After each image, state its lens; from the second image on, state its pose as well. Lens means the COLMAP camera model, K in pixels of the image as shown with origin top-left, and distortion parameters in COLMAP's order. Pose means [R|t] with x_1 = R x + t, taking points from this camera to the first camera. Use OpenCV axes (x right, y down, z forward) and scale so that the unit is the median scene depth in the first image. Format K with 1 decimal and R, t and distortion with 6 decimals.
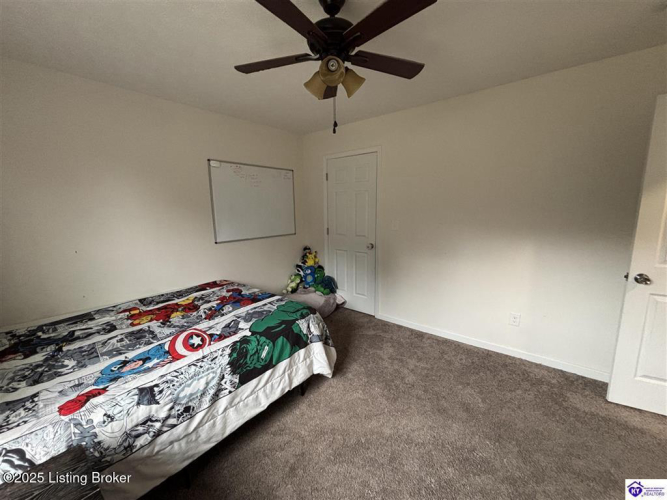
lens RADIAL K [[268.6, 0, 332.6], [0, 268.6, 249.3], [0, 0, 1]] dist [-0.000345, -0.000766]
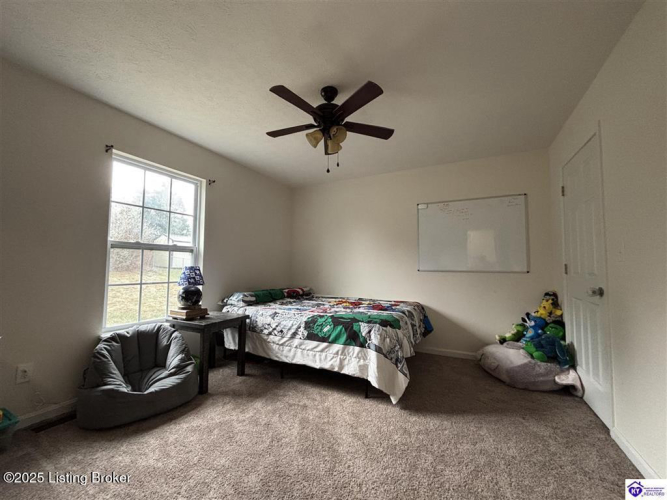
lens RADIAL K [[268.6, 0, 333.7], [0, 268.6, 249.5], [0, 0, 1]] dist [-0.000345, -0.000766]
pose [[0.206222, -0.043837, -0.977523, 1.189898], [-0.166605, 0.982836, -0.079223, 0.077274], [0.964217, 0.179198, 0.195379, 0.697860]]
